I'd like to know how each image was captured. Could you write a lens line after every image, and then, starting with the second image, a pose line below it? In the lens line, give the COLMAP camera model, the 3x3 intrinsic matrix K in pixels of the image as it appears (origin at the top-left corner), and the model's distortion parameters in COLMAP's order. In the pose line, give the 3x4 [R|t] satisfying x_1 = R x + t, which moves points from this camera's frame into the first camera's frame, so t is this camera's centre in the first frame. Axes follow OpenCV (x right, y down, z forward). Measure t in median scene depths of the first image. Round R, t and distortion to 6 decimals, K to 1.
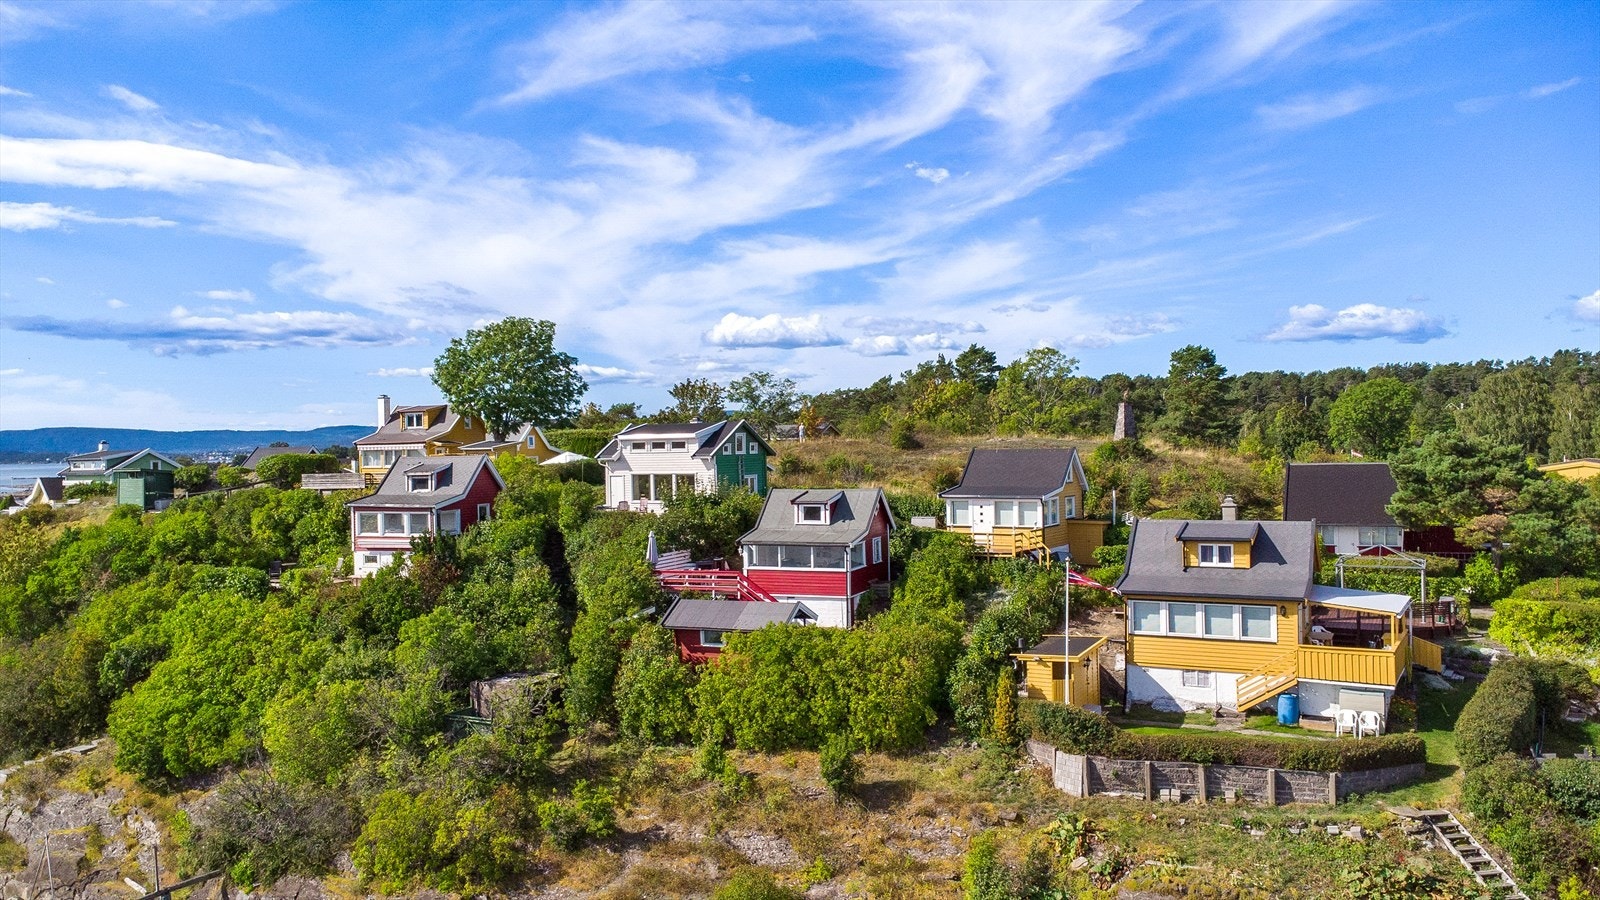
lens RADIAL K [[1208.1, 0, 800.0], [0, 1208.1, 450.0], [0, 0, 1]] dist [0.038868, -0.049635]
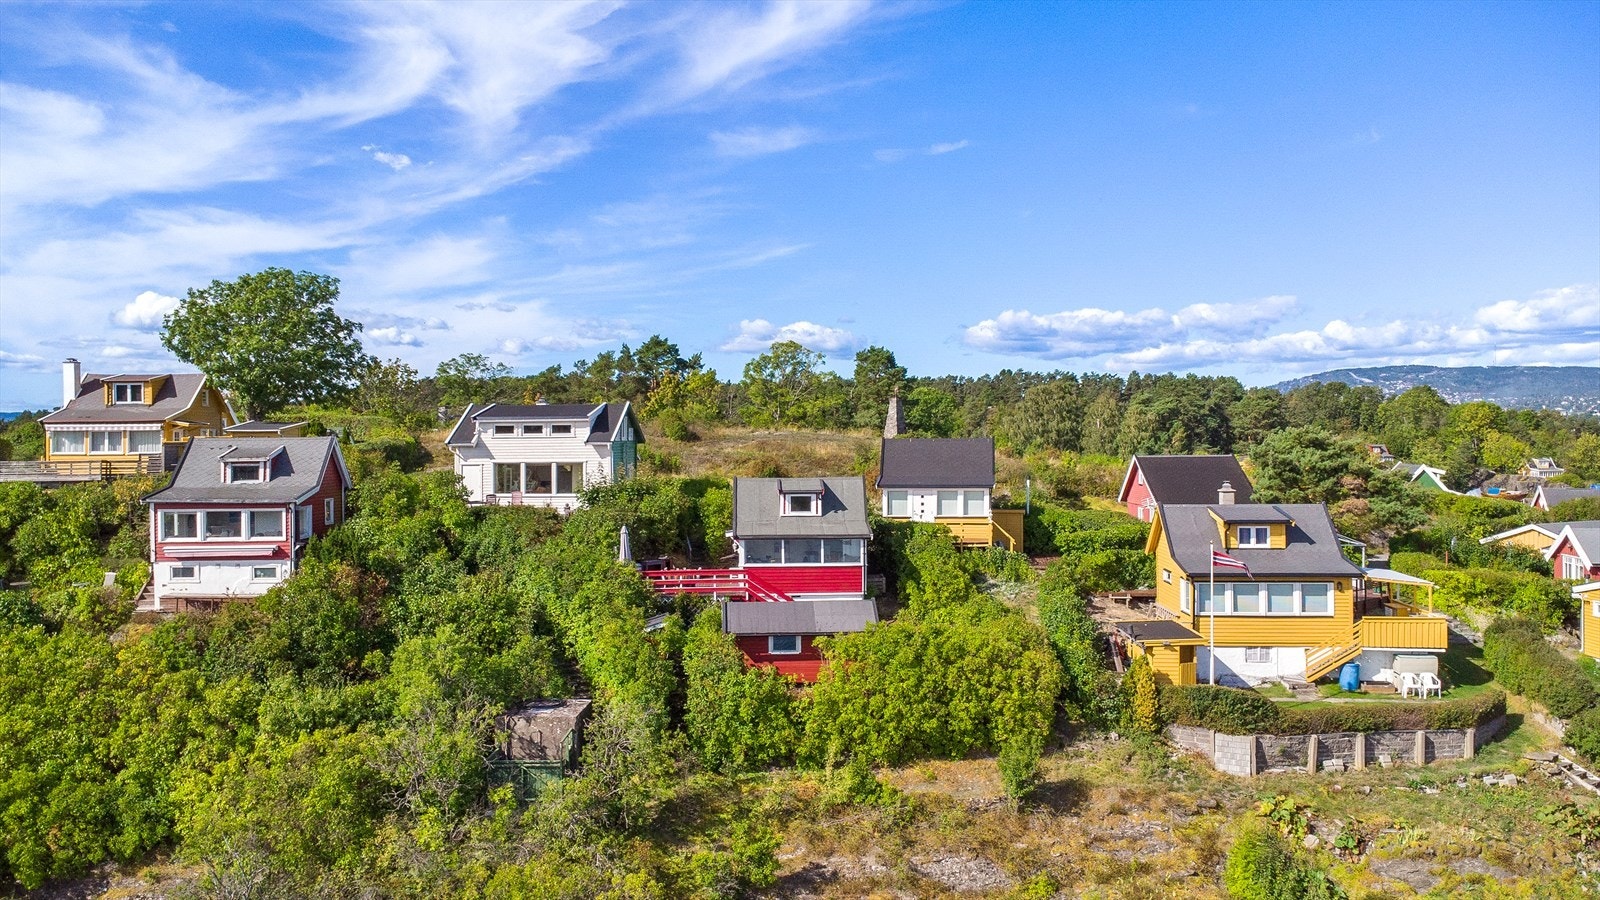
lens RADIAL K [[1208.1, 0, 800.0], [0, 1208.1, 450.0], [0, 0, 1]] dist [0.038868, -0.049635]
pose [[0.904353, 0.009966, 0.426669, -0.257021], [-0.009298, 0.999950, -0.003647, 0.010099], [-0.426684, -0.000669, 0.904401, 0.116738]]
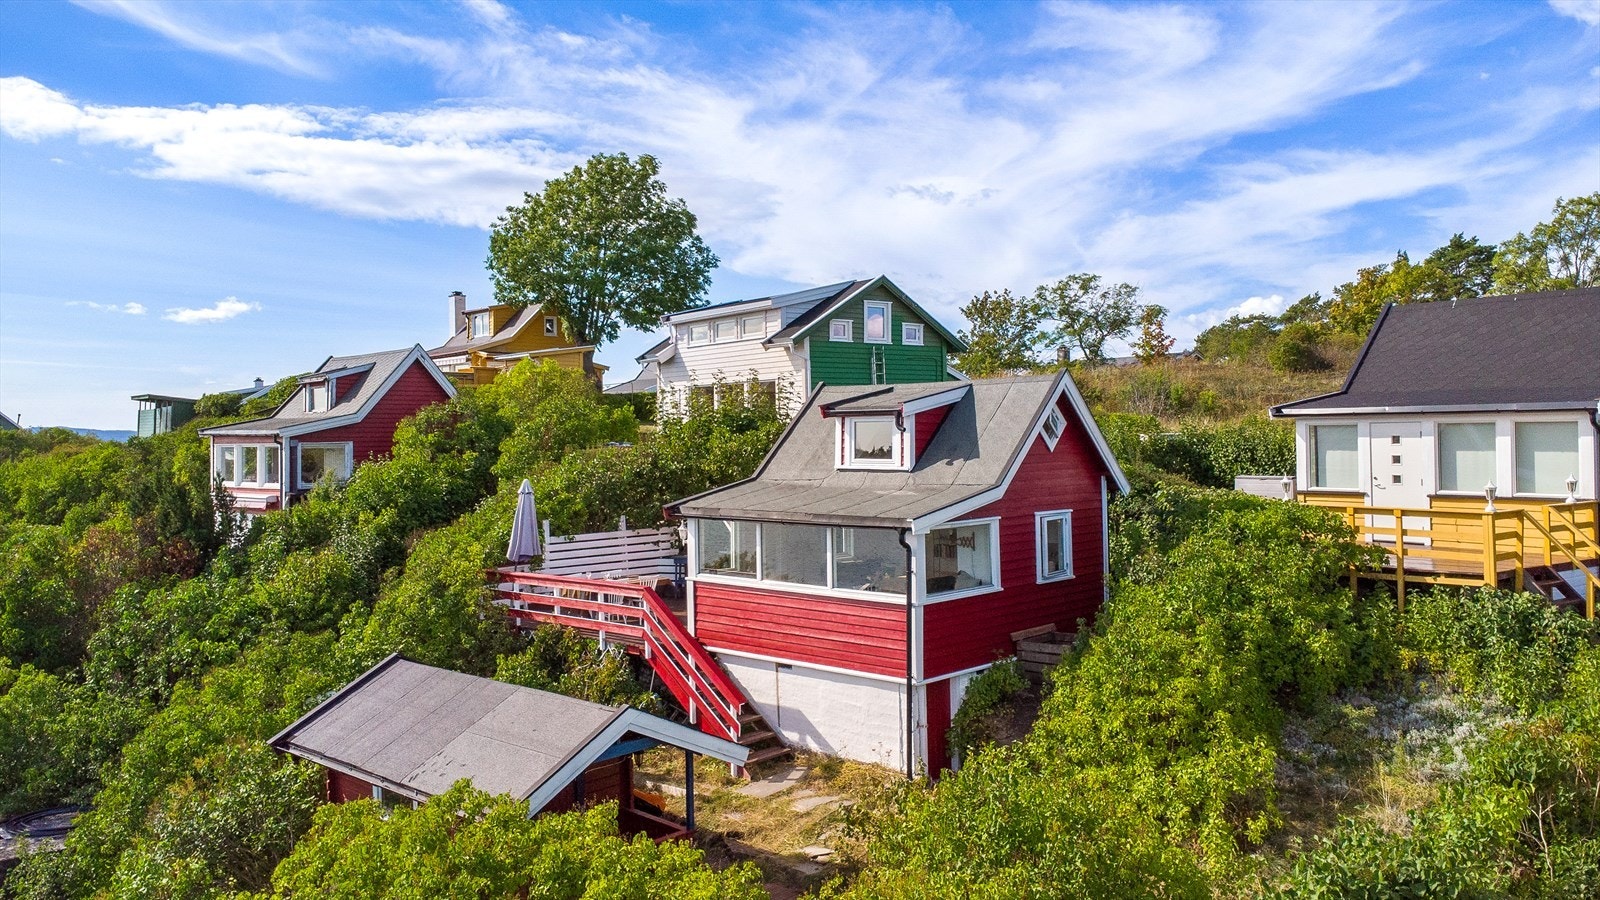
lens RADIAL K [[1208.1, 0, 800.0], [0, 1208.1, 450.0], [0, 0, 1]] dist [0.038868, -0.049635]
pose [[0.932871, 0.013120, -0.359971, 0.083074], [-0.010045, 0.999895, 0.010410, 0.034855], [0.360070, -0.006095, 0.932905, 0.434205]]
